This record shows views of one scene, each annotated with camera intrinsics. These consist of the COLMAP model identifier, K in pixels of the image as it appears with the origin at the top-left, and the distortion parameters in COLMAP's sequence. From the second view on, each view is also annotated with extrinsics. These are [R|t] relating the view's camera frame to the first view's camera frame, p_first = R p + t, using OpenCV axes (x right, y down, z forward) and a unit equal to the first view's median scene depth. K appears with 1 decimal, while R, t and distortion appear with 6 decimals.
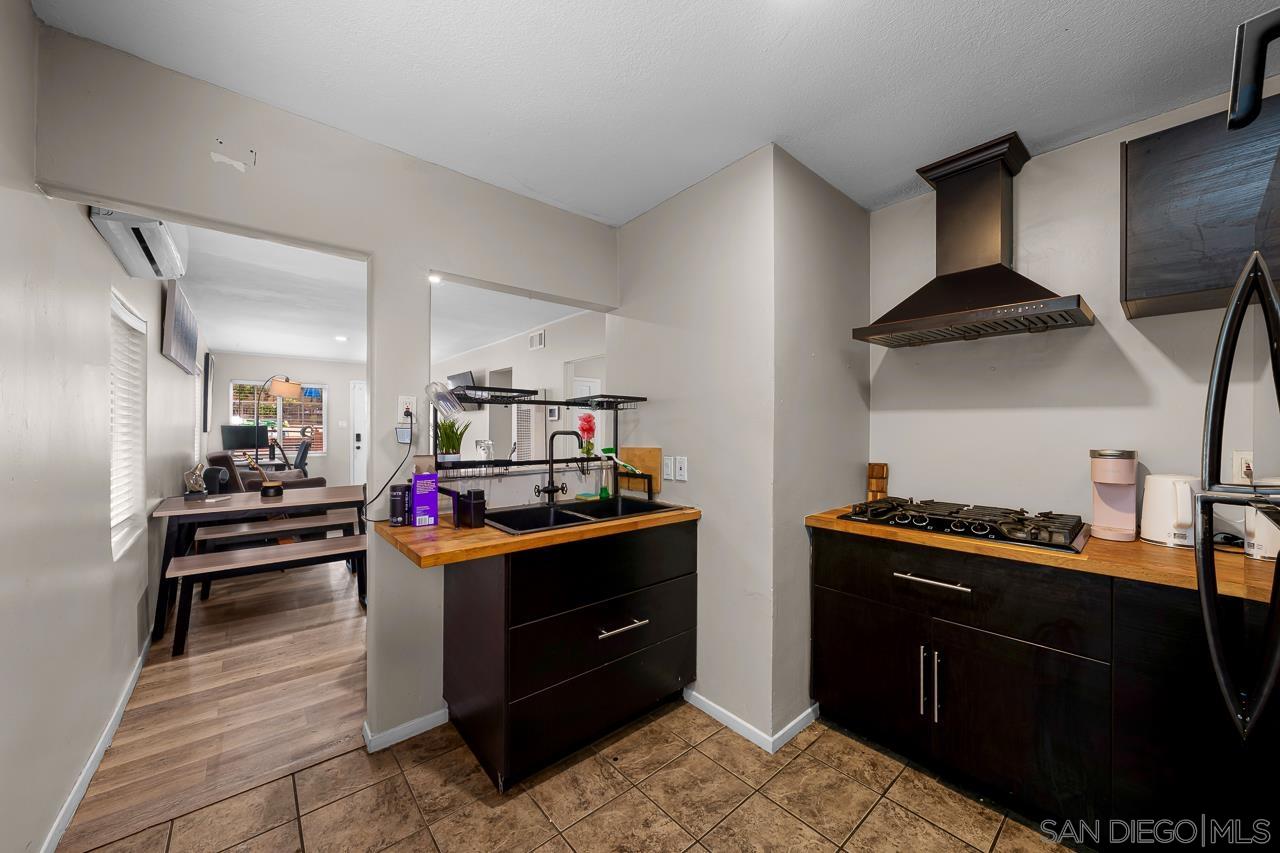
lens RADIAL K [[437.0, 0, 646.8], [0, 437.0, 434.2], [0, 0, 1]] dist [-0.002560, 0.000035]
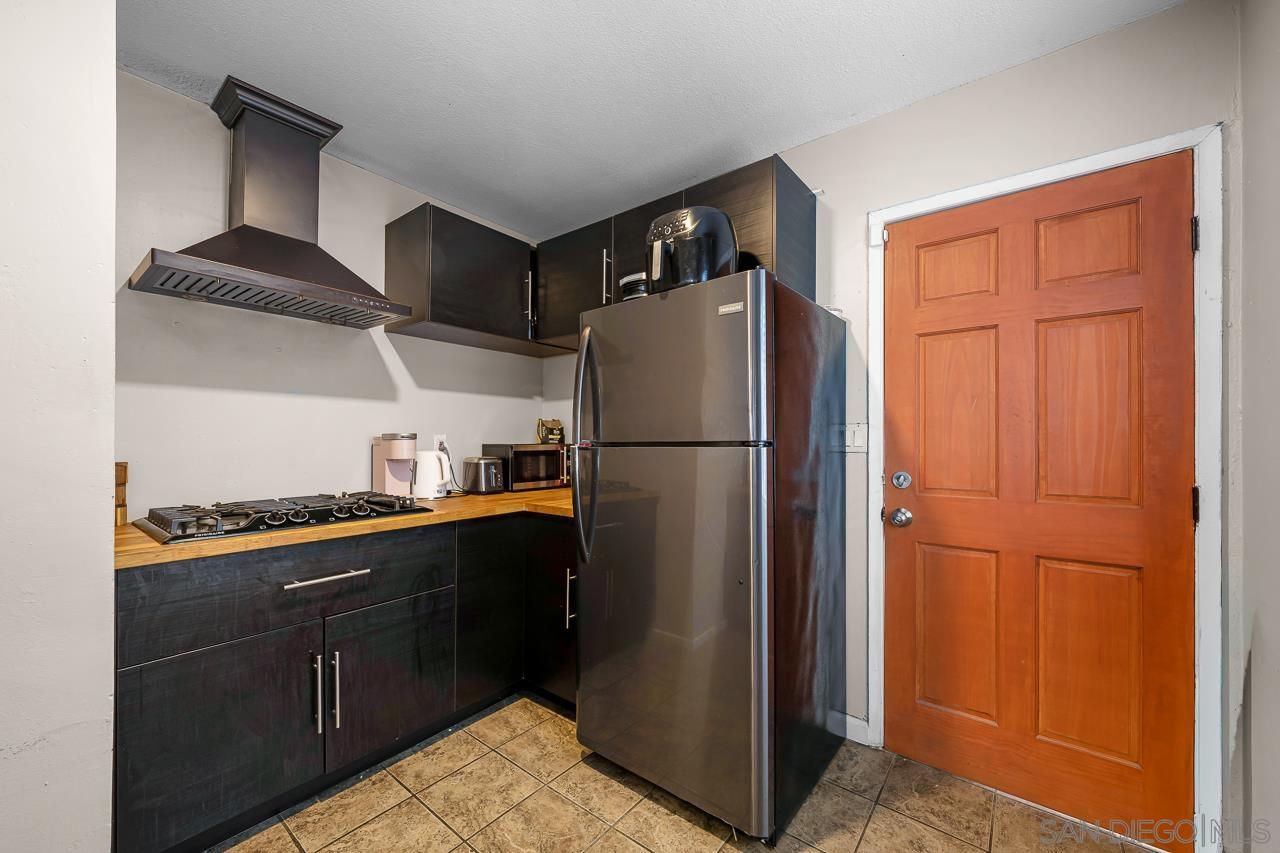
lens RADIAL K [[483.7, 0, 644.9], [0, 483.7, 438.3], [0, 0, 1]] dist [-0.003906, 0.000473]
pose [[-0.150719, -0.002908, 0.988572, -0.331790], [0.000162, 0.999996, 0.002967, 0.035311], [-0.988577, 0.000607, -0.150718, 0.388199]]
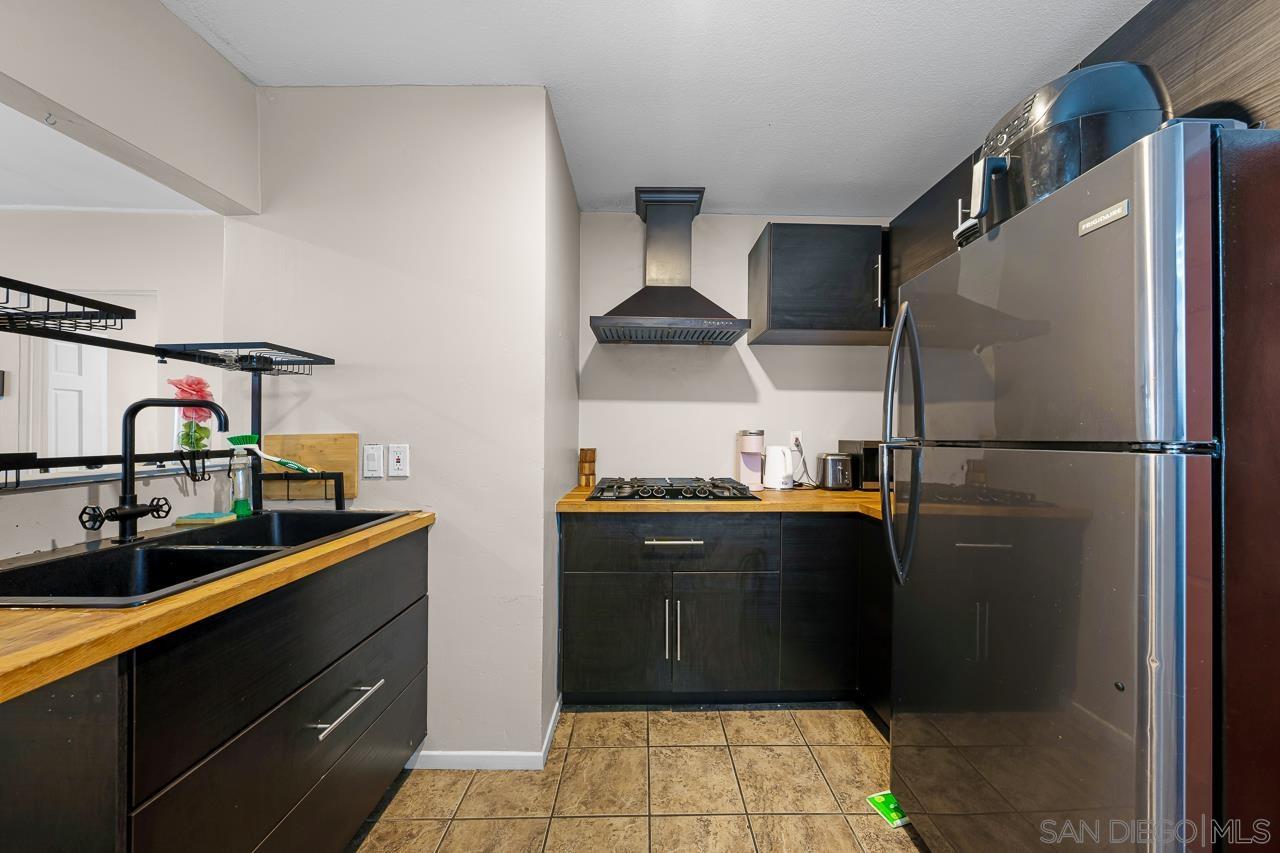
lens RADIAL K [[437.0, 0, 646.8], [0, 437.0, 434.2], [0, 0, 1]] dist [-0.002560, 0.000035]
pose [[0.668724, -0.002101, 0.743507, -0.205698], [-0.000360, 0.999995, 0.003150, 0.034153], [-0.743510, -0.002374, 0.668720, 0.209191]]
